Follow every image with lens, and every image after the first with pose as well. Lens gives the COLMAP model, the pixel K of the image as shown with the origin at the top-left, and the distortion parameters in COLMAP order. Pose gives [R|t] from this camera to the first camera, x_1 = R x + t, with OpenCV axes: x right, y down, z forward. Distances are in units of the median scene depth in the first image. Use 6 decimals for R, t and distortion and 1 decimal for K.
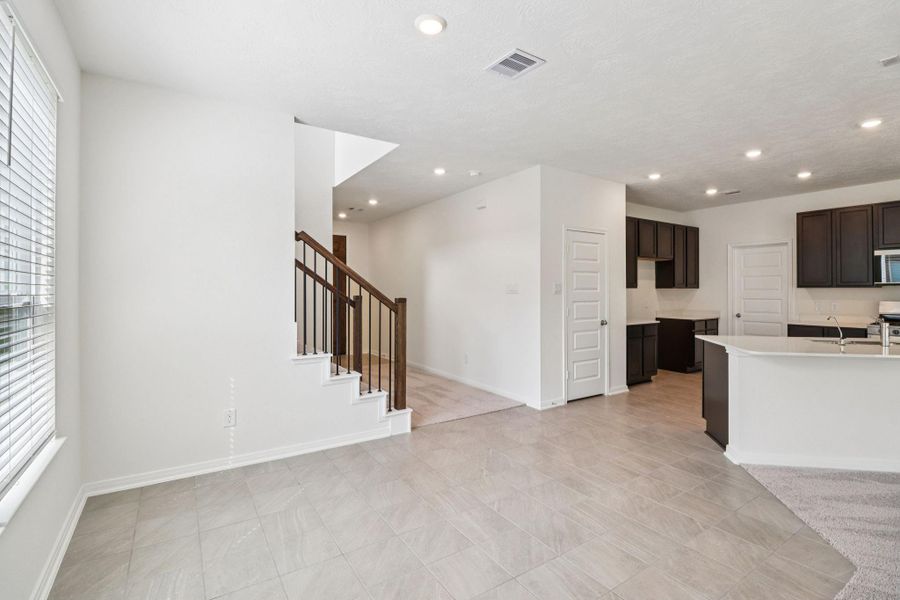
lens RADIAL K [[421.7, 0, 448.6], [0, 421.7, 294.3], [0, 0, 1]] dist [-0.021879, -0.002030]
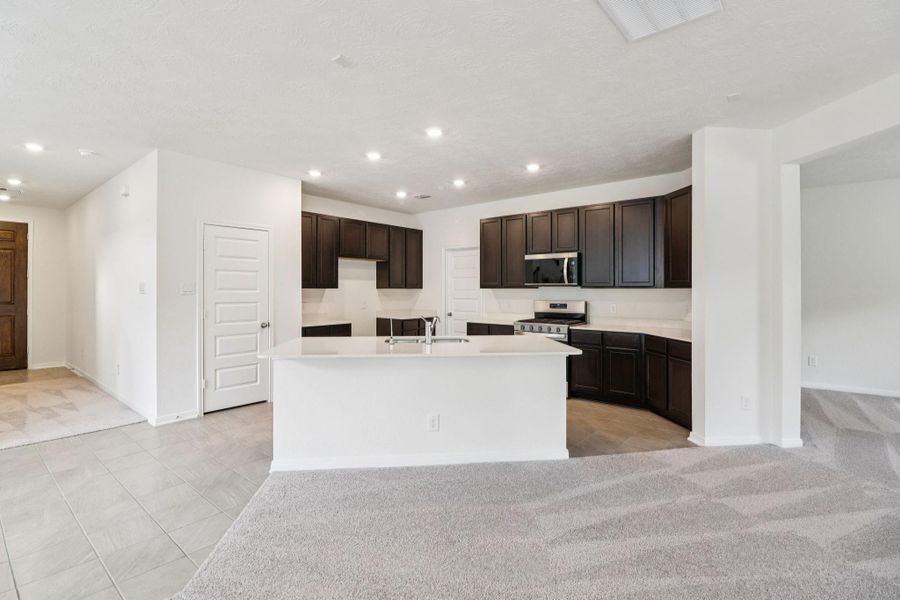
lens RADIAL K [[421.7, 0, 480.6], [0, 421.7, 295.2], [0, 0, 1]] dist [-0.021879, -0.002030]
pose [[0.946213, -0.001992, 0.323540, 0.499999], [0.001087, 0.999995, 0.002979, -0.001649], [-0.323544, -0.002467, 0.946210, -0.039998]]
